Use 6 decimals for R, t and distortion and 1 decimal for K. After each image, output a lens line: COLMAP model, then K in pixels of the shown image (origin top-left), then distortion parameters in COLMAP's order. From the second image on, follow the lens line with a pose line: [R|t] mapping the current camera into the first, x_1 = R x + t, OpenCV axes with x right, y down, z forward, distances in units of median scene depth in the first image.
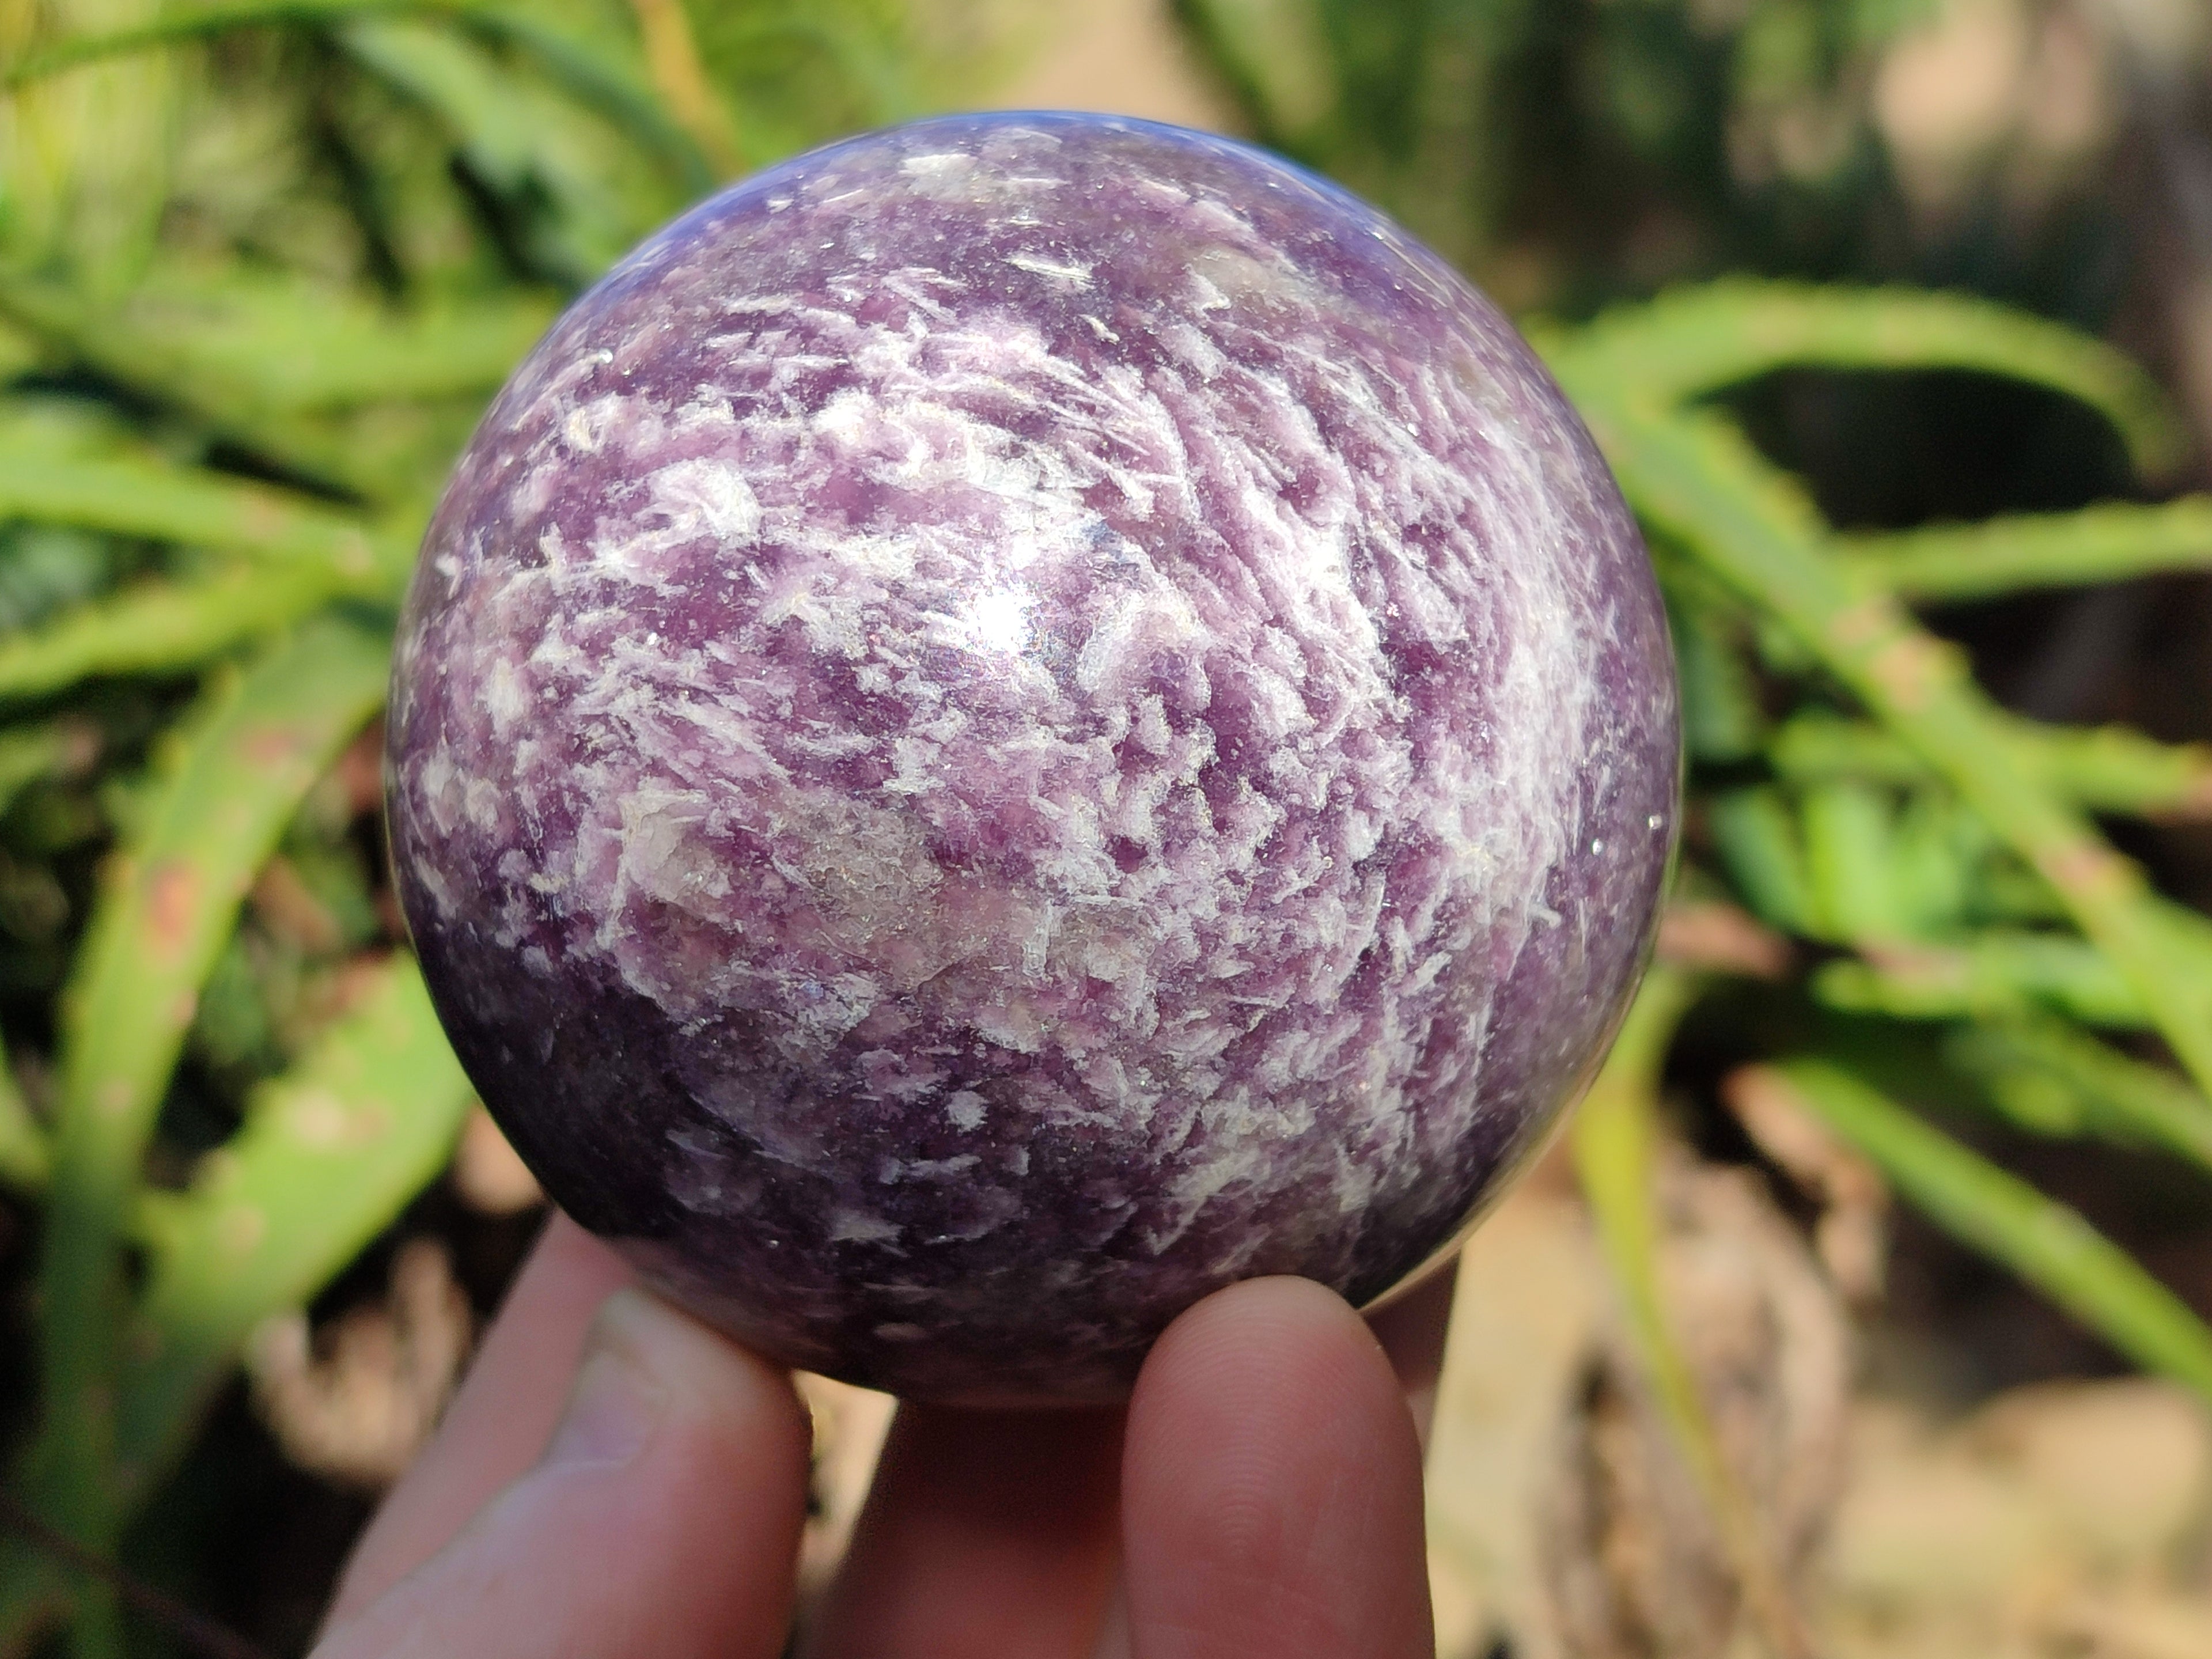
lens RADIAL K [[3575.2, 0, 1106.7], [0, 3575.2, 830.0], [0, 0, 1]] dist [0.289493, 0.000000]
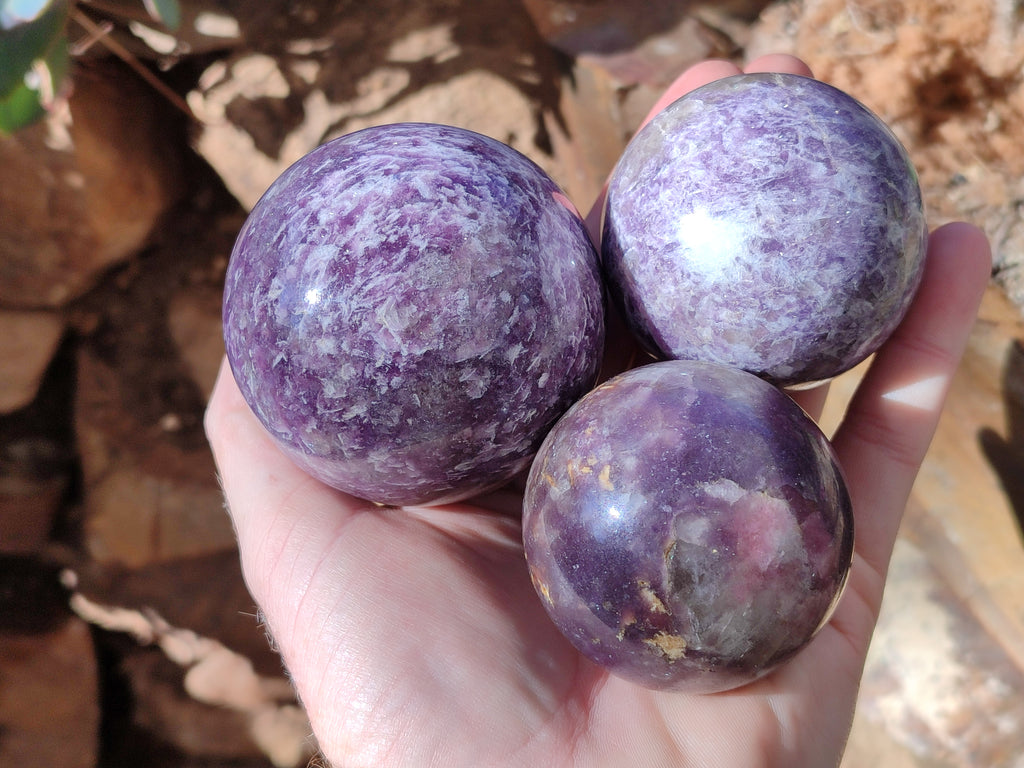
lens RADIAL K [[1655.1, 0, 513.7], [0, 1655.1, 382.6], [0, 0, 1]] dist [0.289493, 0.000000]
pose [[0.545830, -0.705124, 0.452626, -0.838218], [0.827548, 0.538303, -0.159359, 0.392859], [-0.131282, 0.461553, 0.877345, -0.395817]]
